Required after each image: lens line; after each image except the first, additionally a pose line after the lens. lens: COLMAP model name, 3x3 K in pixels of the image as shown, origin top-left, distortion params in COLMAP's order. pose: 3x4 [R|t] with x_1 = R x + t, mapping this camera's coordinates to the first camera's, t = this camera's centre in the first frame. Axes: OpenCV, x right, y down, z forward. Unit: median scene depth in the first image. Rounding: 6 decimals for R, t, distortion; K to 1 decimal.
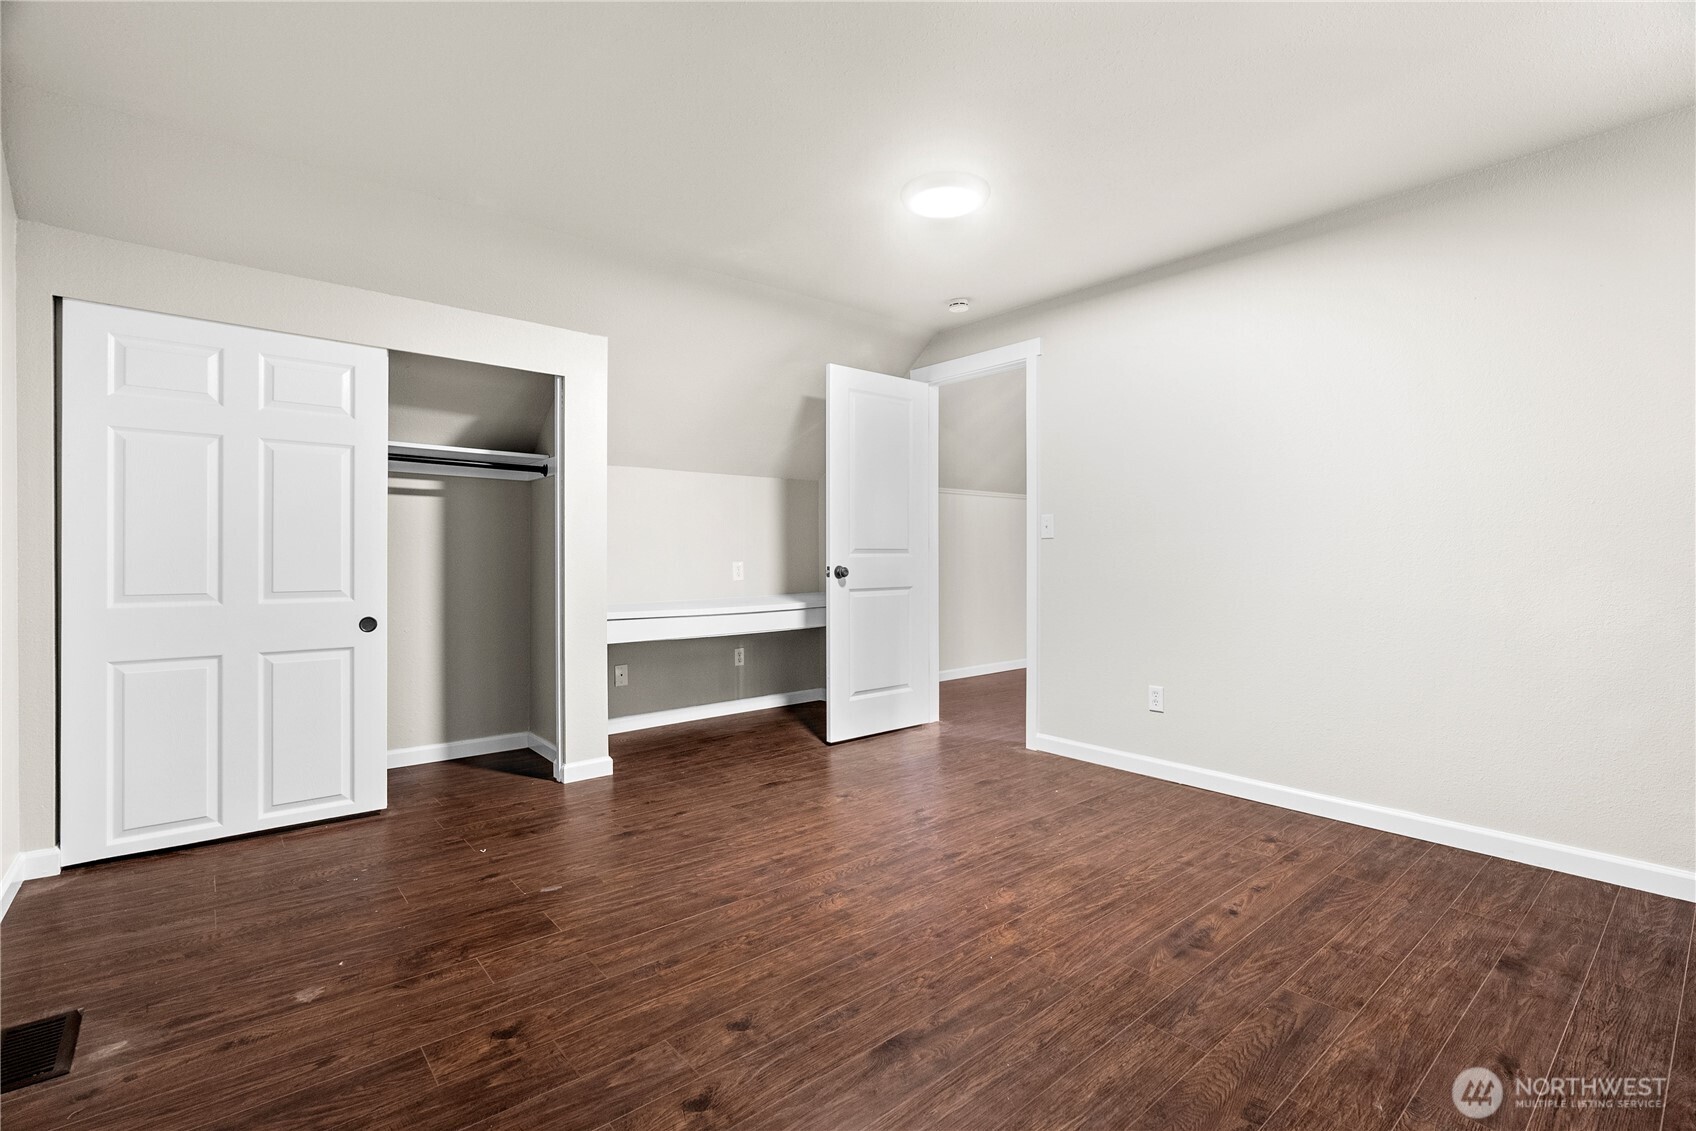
lens RADIAL K [[777.4, 0, 844.1], [0, 777.4, 553.7], [0, 0, 1]] dist [-0.007175, 0.000973]
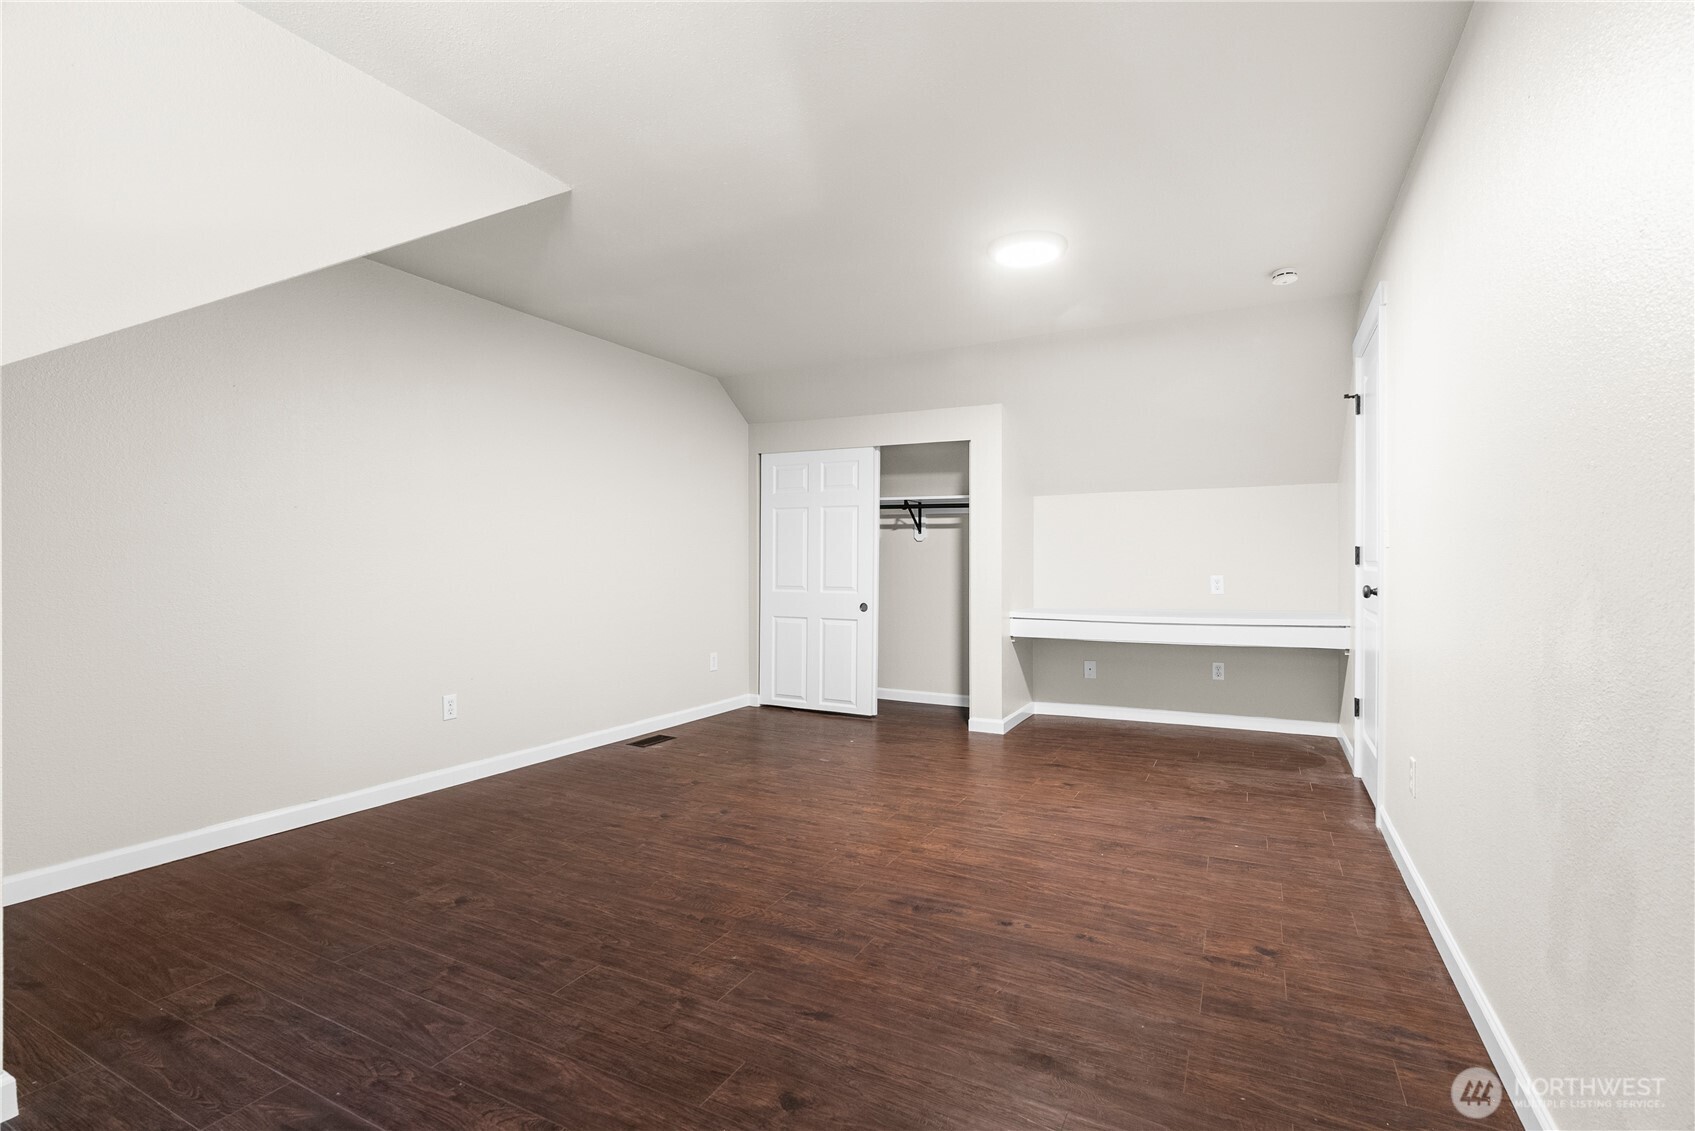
lens RADIAL K [[777.0, 0, 843.6], [0, 777.0, 553.7], [0, 0, 1]] dist [-0.007175, 0.000973]
pose [[0.382878, -0.007571, -0.923768, 1.152713], [-0.003902, 0.999944, -0.009812, -0.008117], [0.923790, 0.007361, 0.382828, 0.349227]]
